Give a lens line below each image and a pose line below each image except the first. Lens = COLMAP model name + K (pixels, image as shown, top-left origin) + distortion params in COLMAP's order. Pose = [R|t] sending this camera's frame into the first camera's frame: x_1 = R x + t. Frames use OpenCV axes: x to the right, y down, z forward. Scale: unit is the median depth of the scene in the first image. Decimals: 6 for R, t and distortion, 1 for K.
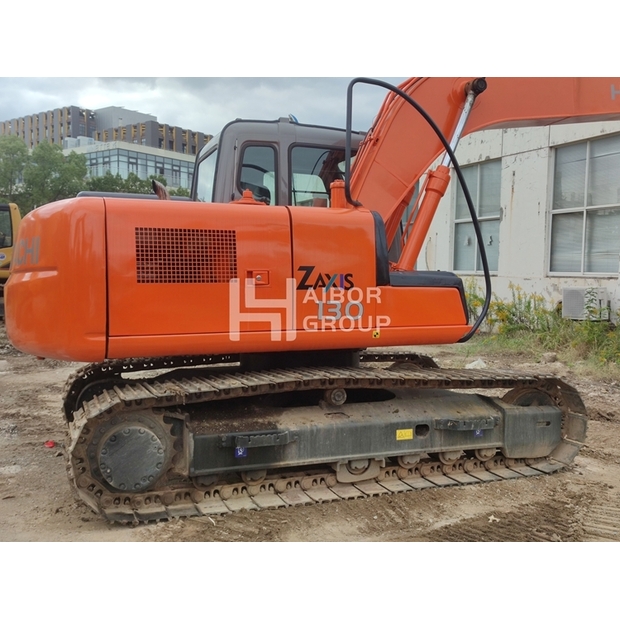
lens RADIAL K [[657.1, 0, 312.0], [0, 657.1, 312.0], [0, 0, 1]] dist [0.051706, 0.000000]
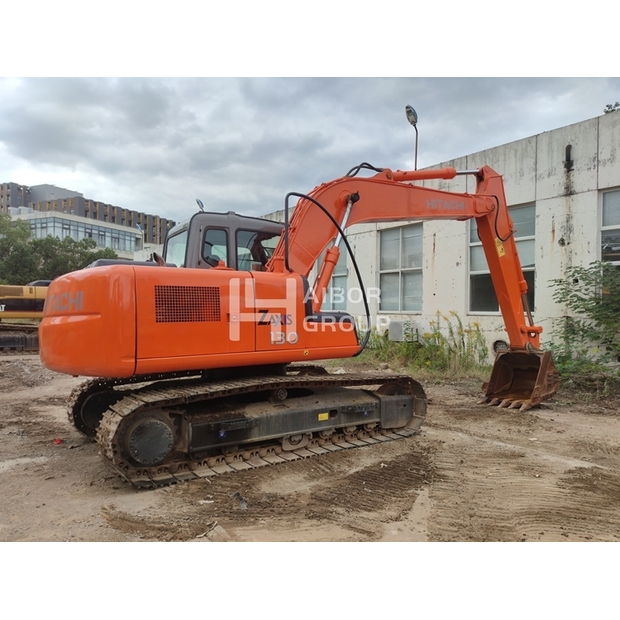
lens RADIAL K [[466.3, 0, 308.1], [0, 466.3, 311.9], [0, 0, 1]] dist [0.053842, -0.017240]
pose [[0.977470, -0.006841, 0.210964, -0.119180], [0.018936, 0.998287, -0.055362, -0.002103], [-0.210224, 0.058109, 0.975925, -0.085625]]
